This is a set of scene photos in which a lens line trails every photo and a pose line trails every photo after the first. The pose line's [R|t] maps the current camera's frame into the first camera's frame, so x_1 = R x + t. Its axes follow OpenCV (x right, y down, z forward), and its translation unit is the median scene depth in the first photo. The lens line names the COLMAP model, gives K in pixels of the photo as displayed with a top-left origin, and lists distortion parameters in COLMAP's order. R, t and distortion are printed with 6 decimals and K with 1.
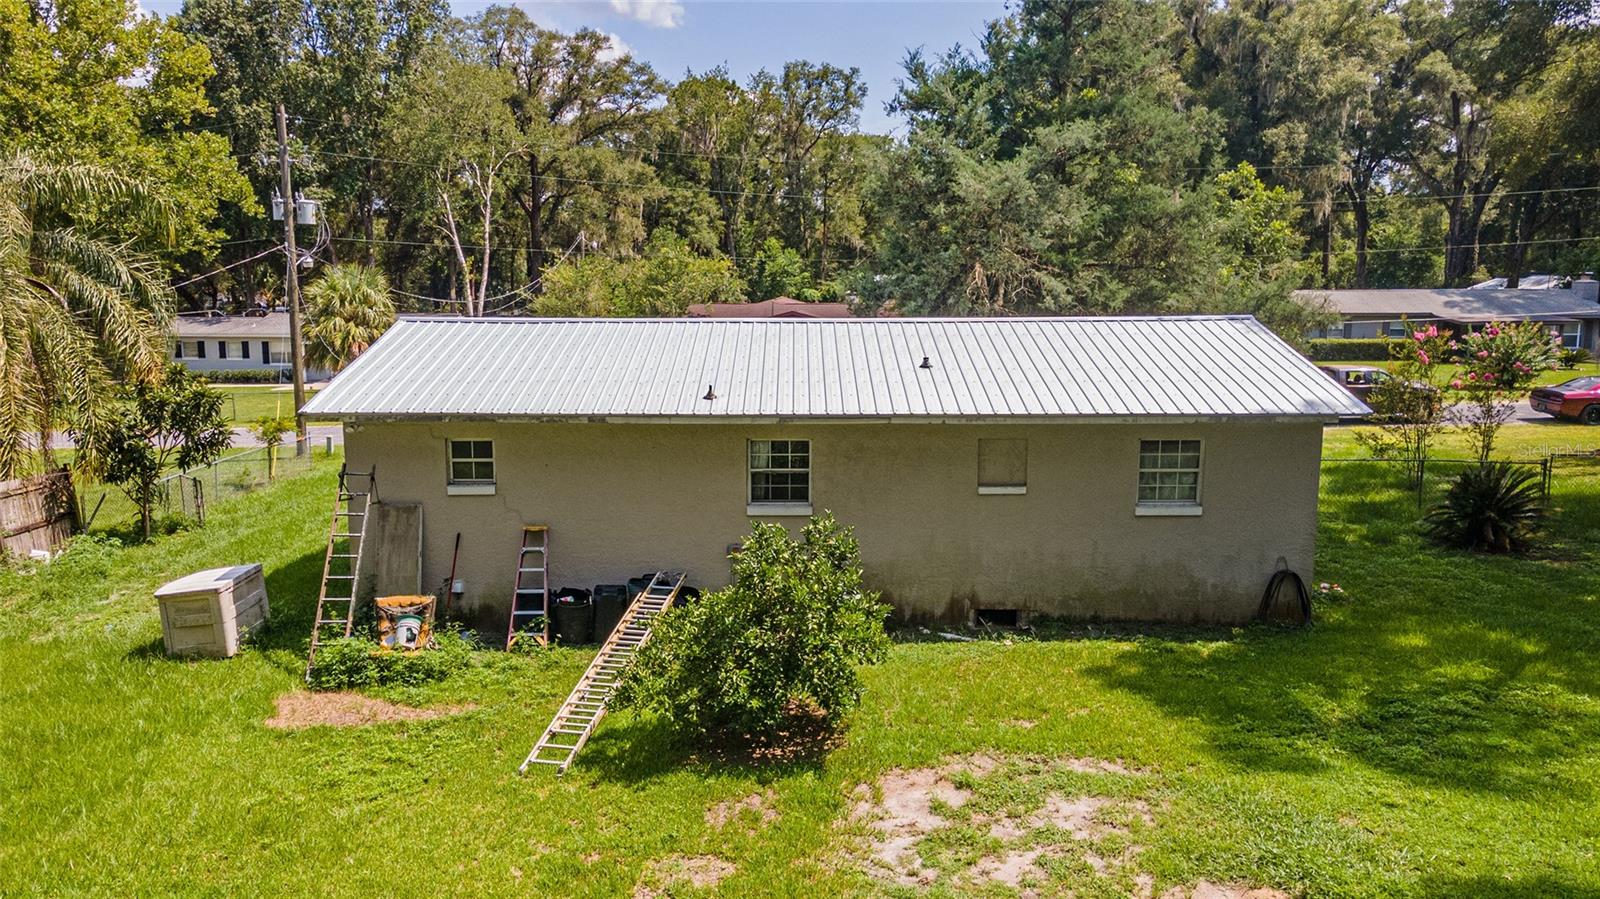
lens RADIAL K [[1185.0, 0, 800.0], [0, 1185.0, 449.5], [0, 0, 1]] dist [0.036177, 0.000584]
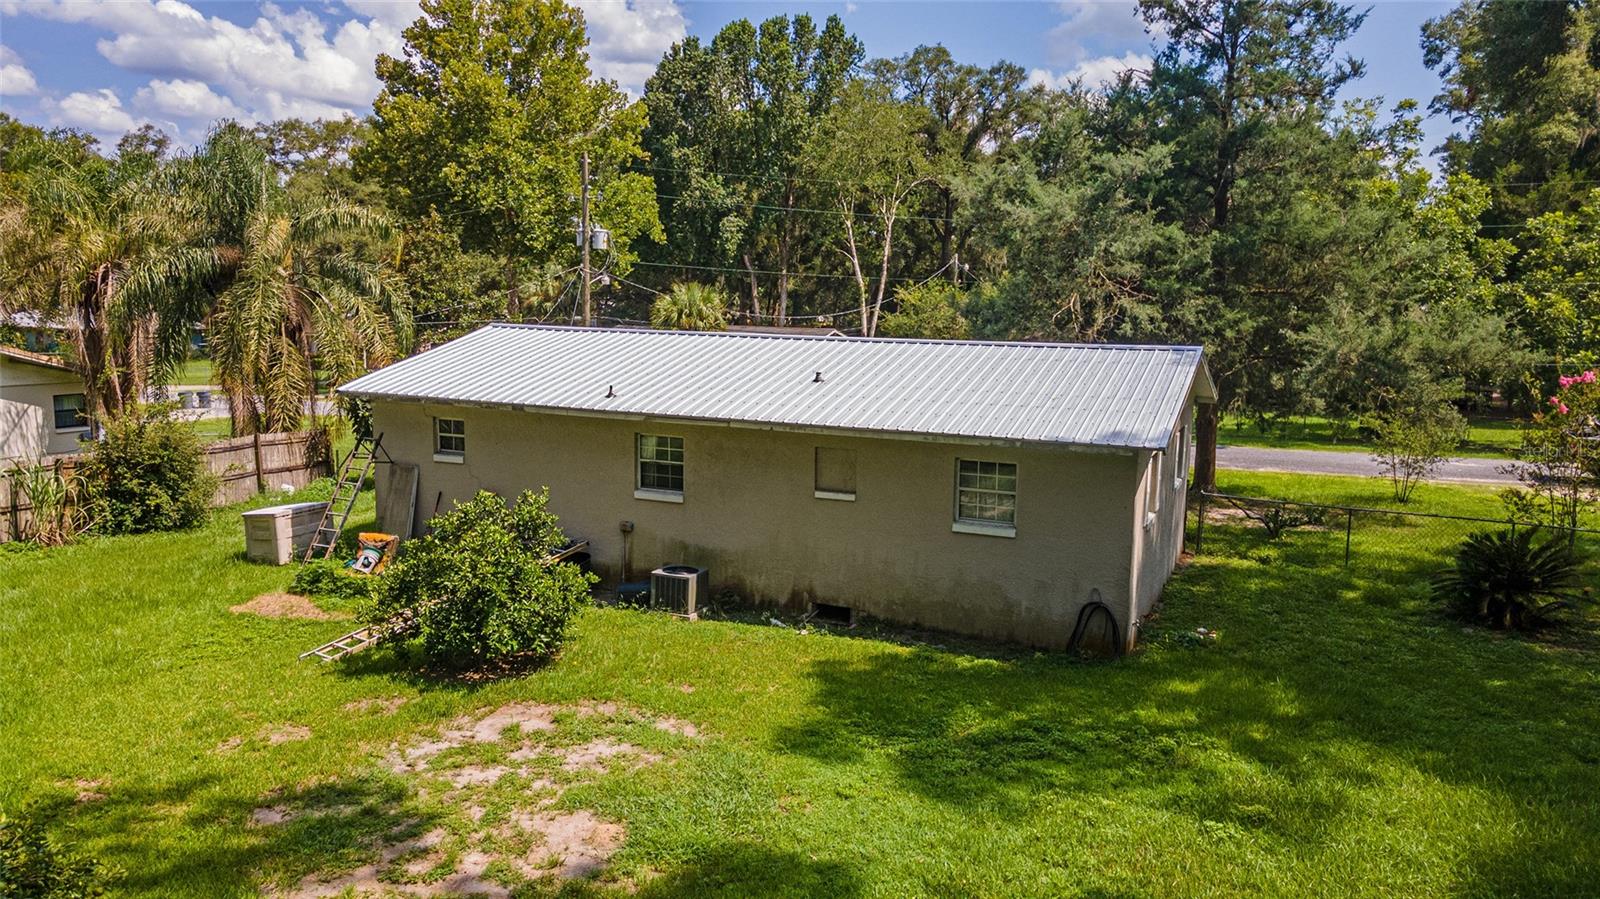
lens RADIAL K [[1151.5, 0, 795.7], [0, 1151.5, 456.6], [0, 0, 1]] dist [0.042685, 0.000997]
pose [[0.911160, 0.075501, -0.405078, 0.561430], [-0.078603, 0.996865, 0.008995, -0.008232], [0.404487, 0.023644, 0.914238, 0.017679]]
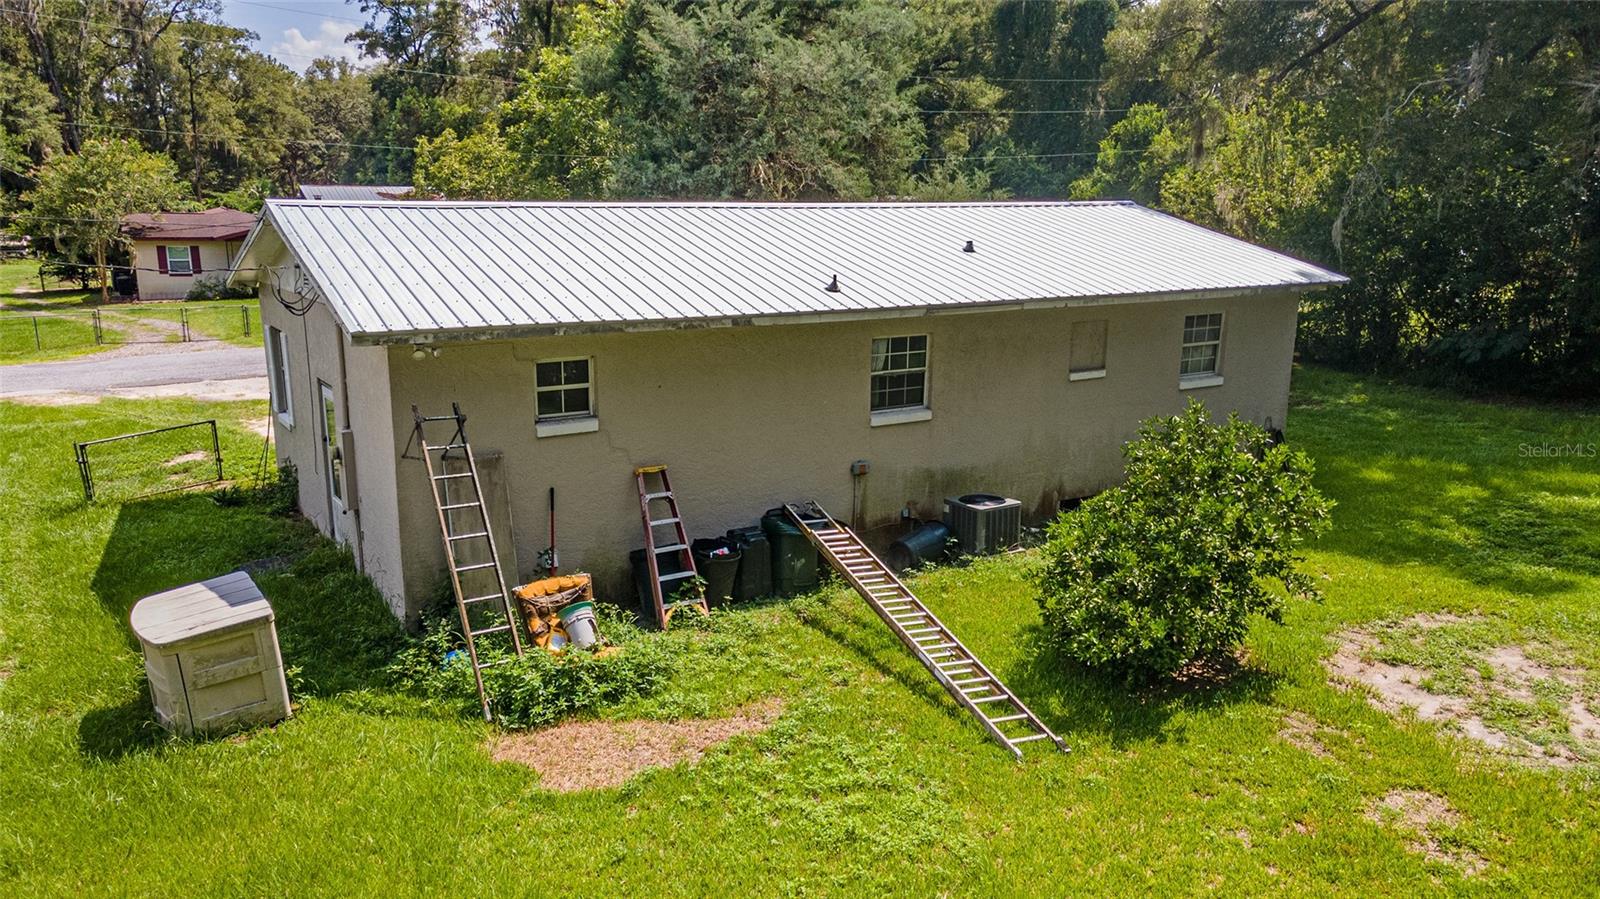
lens RADIAL K [[1151.5, 0, 795.7], [0, 1151.5, 456.6], [0, 0, 1]] dist [0.042685, 0.000997]
pose [[0.853893, -0.109774, 0.508741, -0.520449], [0.071133, 0.992946, 0.094860, -0.006003], [-0.515565, -0.044812, 0.855678, 0.310025]]
